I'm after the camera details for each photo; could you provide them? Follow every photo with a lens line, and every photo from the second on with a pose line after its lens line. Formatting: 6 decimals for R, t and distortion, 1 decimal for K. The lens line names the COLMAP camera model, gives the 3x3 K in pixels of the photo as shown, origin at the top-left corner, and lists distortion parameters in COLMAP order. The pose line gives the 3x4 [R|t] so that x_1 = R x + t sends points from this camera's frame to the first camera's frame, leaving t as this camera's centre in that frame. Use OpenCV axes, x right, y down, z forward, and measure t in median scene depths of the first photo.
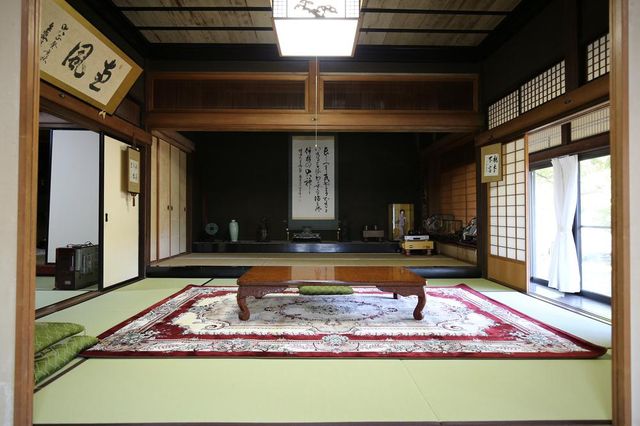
lens RADIAL K [[394.1, 0, 320.0], [0, 394.1, 213.0], [0, 0, 1]] dist [-0.001968, -0.000536]
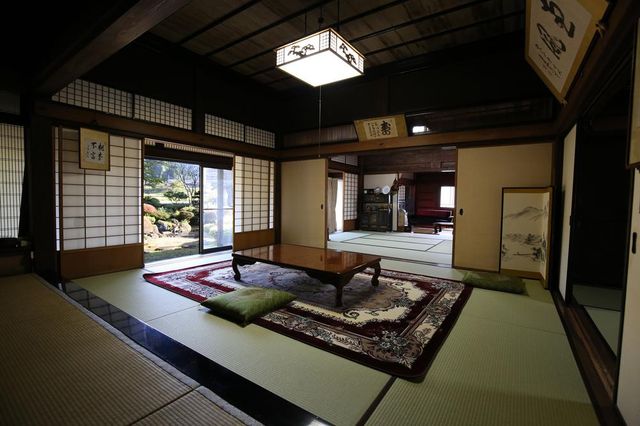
lens RADIAL K [[290.9, 0, 320.0], [0, 290.9, 213.0], [0, 0, 1]] dist [-0.040690, -0.000211]
pose [[-0.816068, -0.048184, 0.575944, -0.527871], [-0.025418, 0.998547, 0.047524, -0.028795], [-0.577397, 0.024143, -0.816106, 1.670011]]
